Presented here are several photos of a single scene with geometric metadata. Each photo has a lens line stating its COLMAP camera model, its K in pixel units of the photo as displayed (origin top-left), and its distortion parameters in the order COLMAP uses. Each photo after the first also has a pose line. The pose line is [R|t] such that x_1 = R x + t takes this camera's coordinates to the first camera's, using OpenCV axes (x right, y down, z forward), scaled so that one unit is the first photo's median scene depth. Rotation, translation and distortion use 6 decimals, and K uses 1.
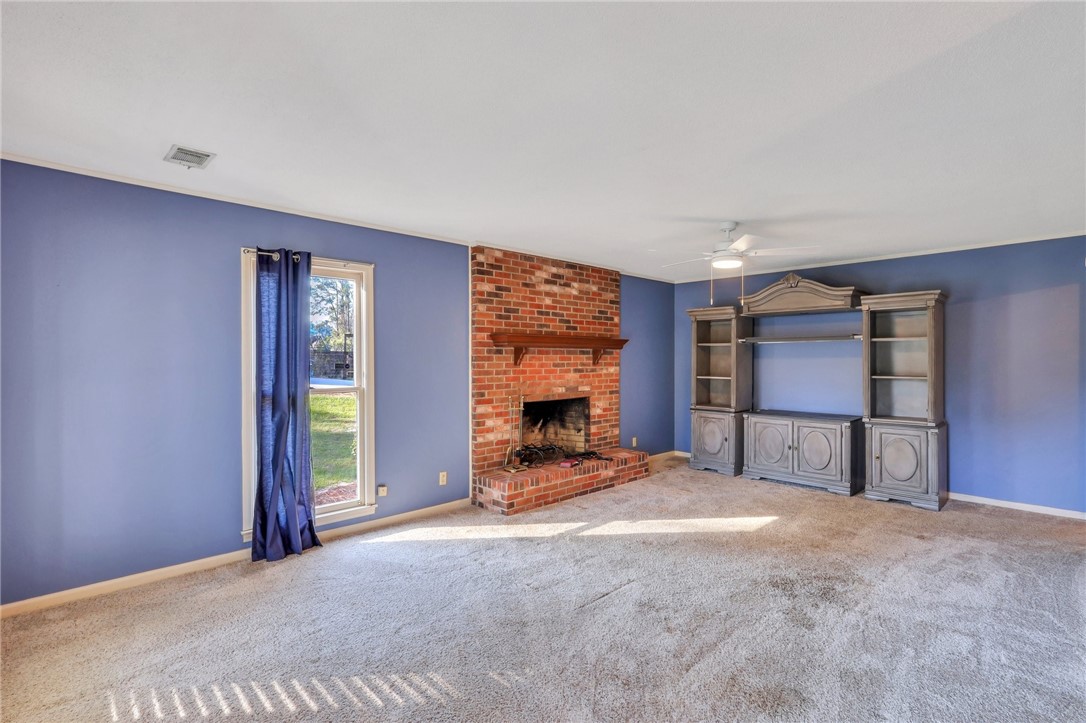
lens RADIAL K [[524.1, 0, 543.0], [0, 524.1, 361.5], [0, 0, 1]] dist [-0.000155, -0.000105]
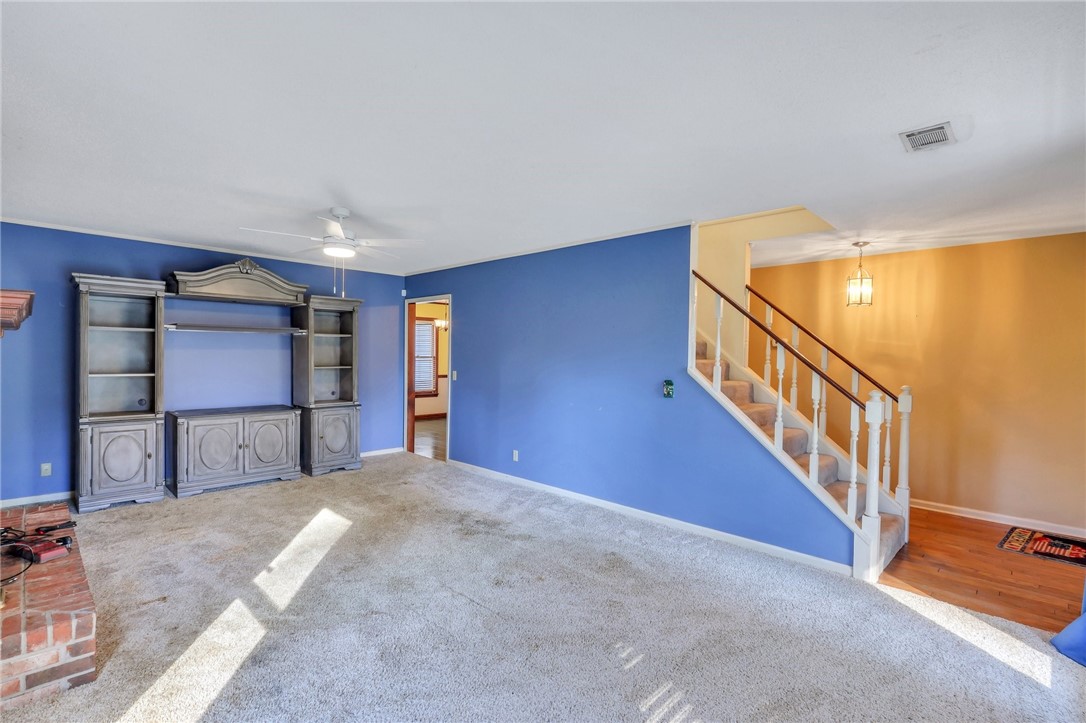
lens RADIAL K [[507.7, 0, 543.0], [0, 507.7, 361.5], [0, 0, 1]] dist [0.002258, 0.001143]
pose [[-0.036558, -0.016055, 0.999203, -0.443416], [-0.006965, 0.999851, 0.015810, -0.004063], [-0.999307, -0.006381, -0.036664, 0.501753]]
